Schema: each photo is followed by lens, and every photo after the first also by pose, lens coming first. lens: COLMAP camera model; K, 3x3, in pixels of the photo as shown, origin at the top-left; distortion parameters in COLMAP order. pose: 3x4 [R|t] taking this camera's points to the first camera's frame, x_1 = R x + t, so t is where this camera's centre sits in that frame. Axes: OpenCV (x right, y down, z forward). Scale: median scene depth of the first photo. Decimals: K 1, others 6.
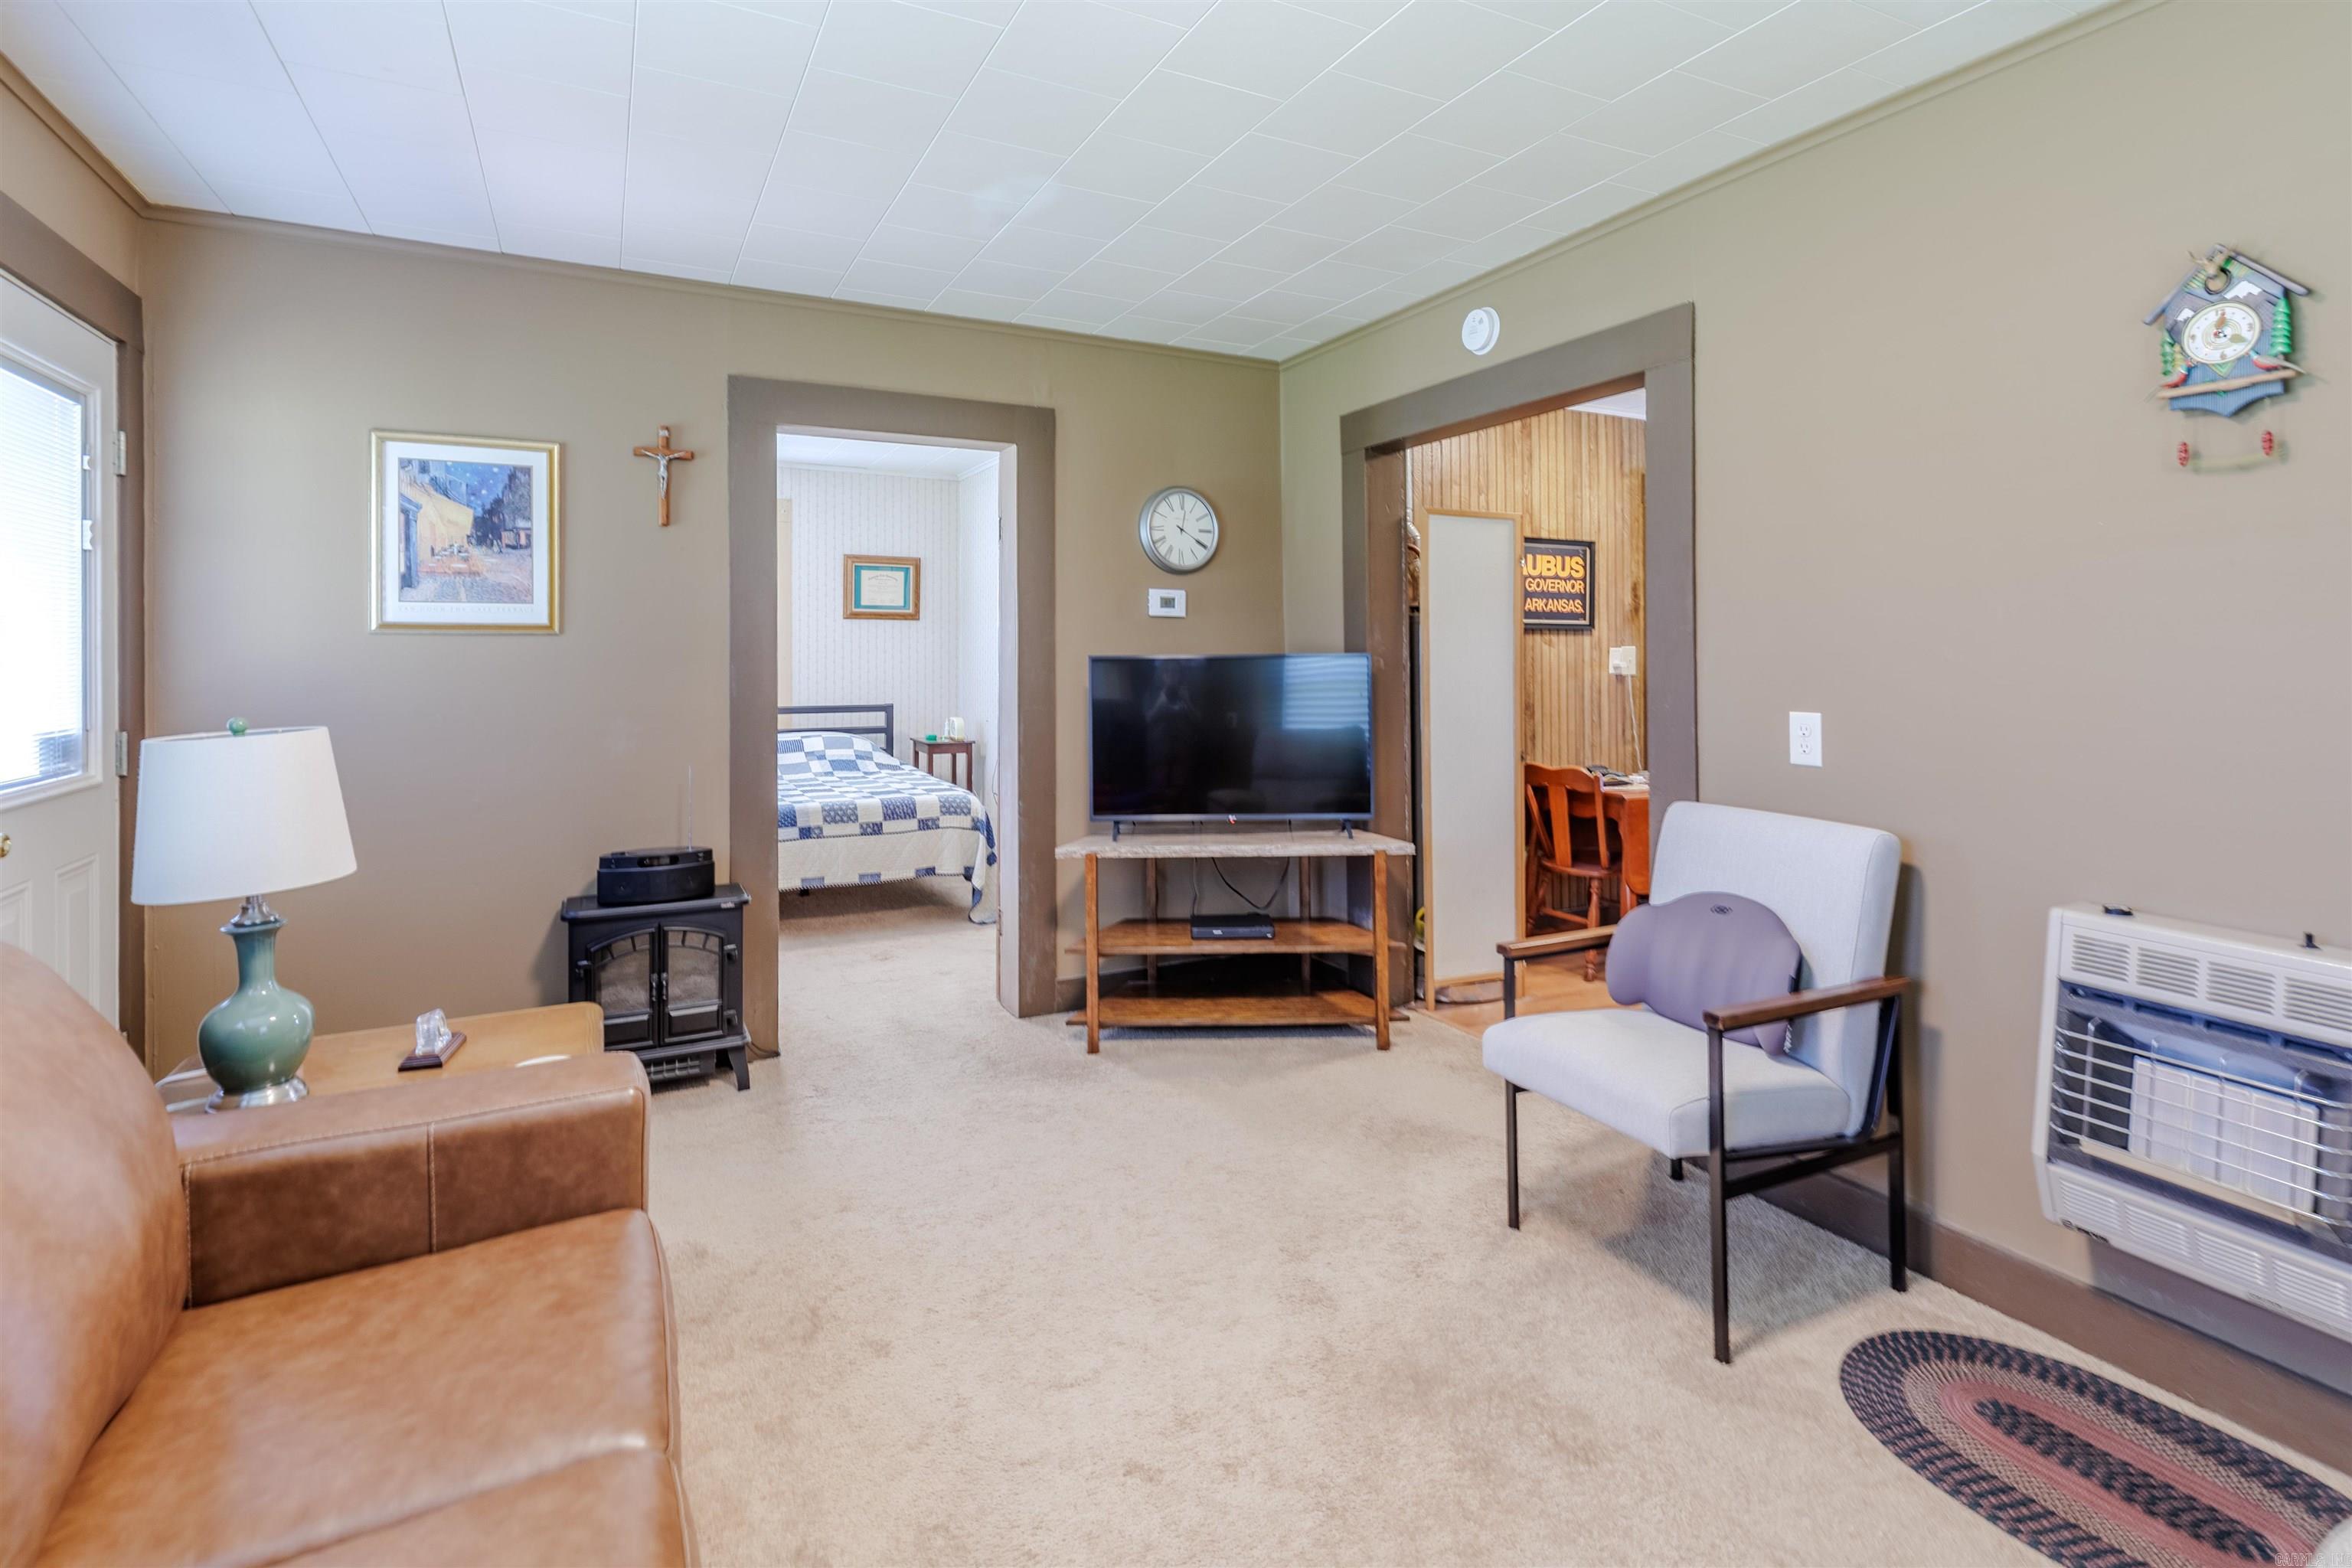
lens RADIAL K [[1119.3, 0, 1177.9], [0, 1119.3, 643.0], [0, 0, 1]] dist [0.004246, 0.000150]
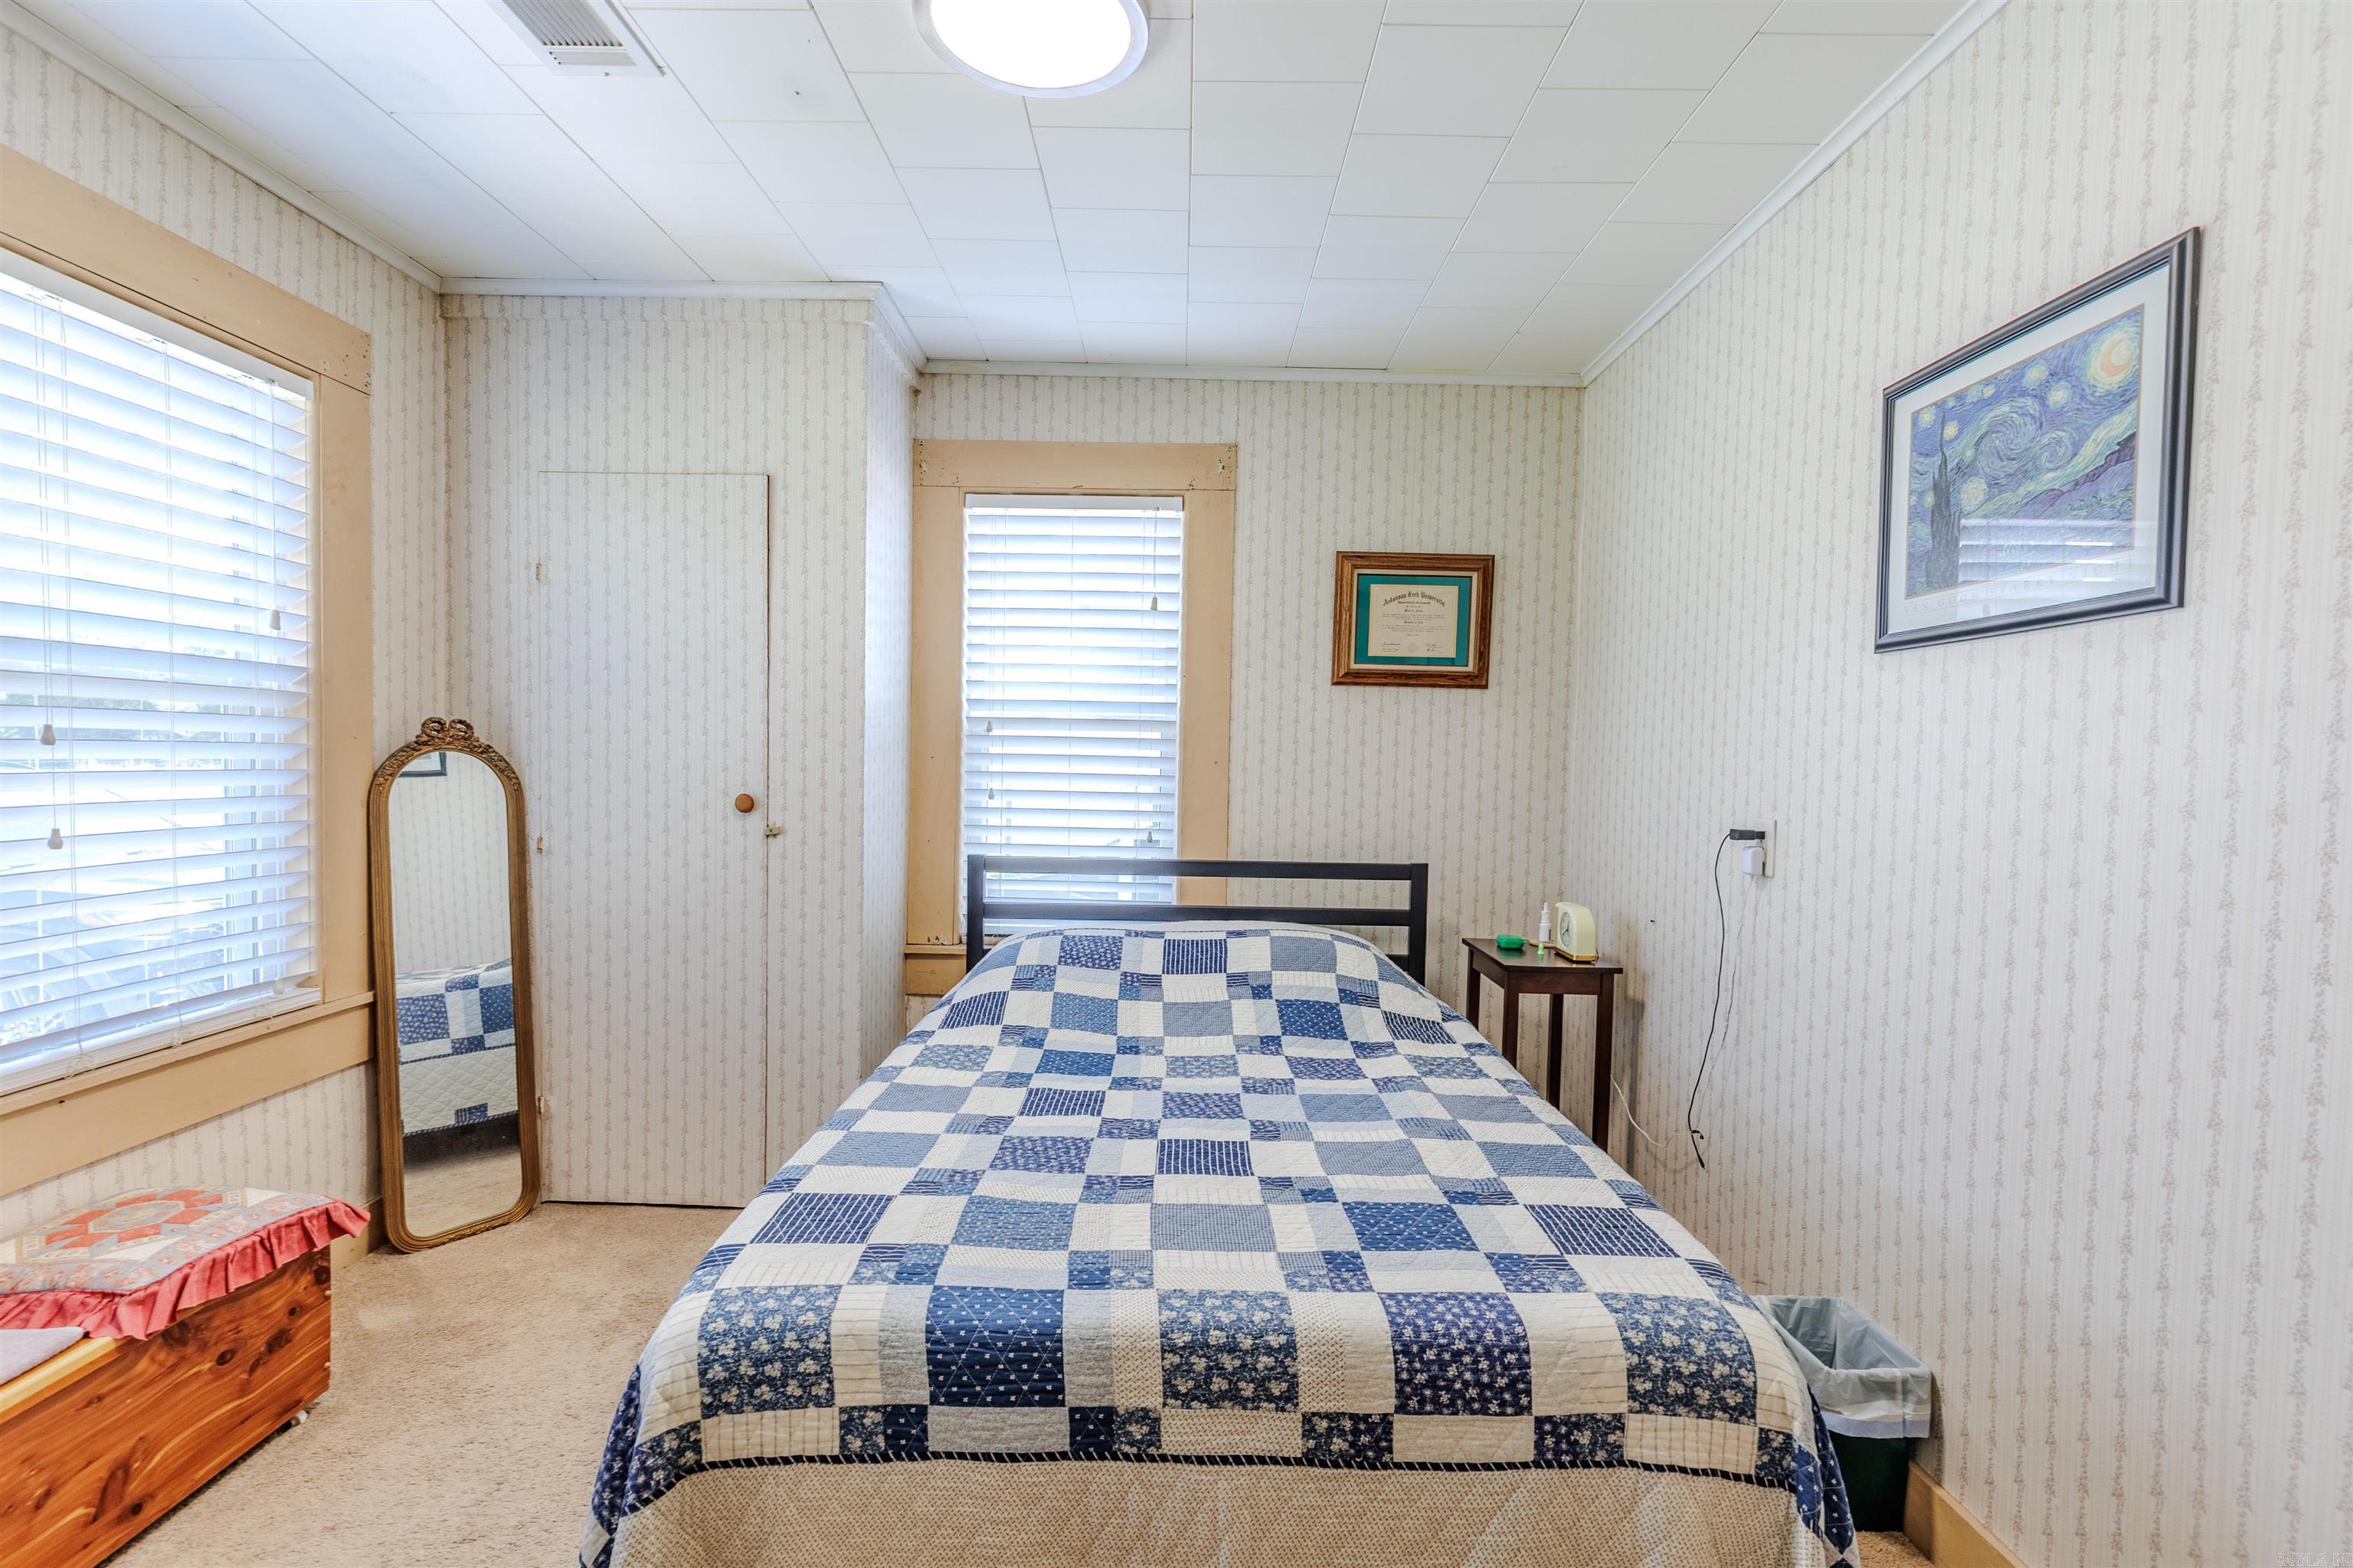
lens RADIAL K [[1051.1, 0, 1155.8], [0, 1051.1, 822.8], [0, 0, 1]] dist [0.004759, -0.000619]
pose [[0.881554, 0.043401, -0.470084, -0.248235], [-0.013160, 0.997637, 0.067430, 0.014697], [0.471899, -0.053257, 0.880042, 0.936073]]
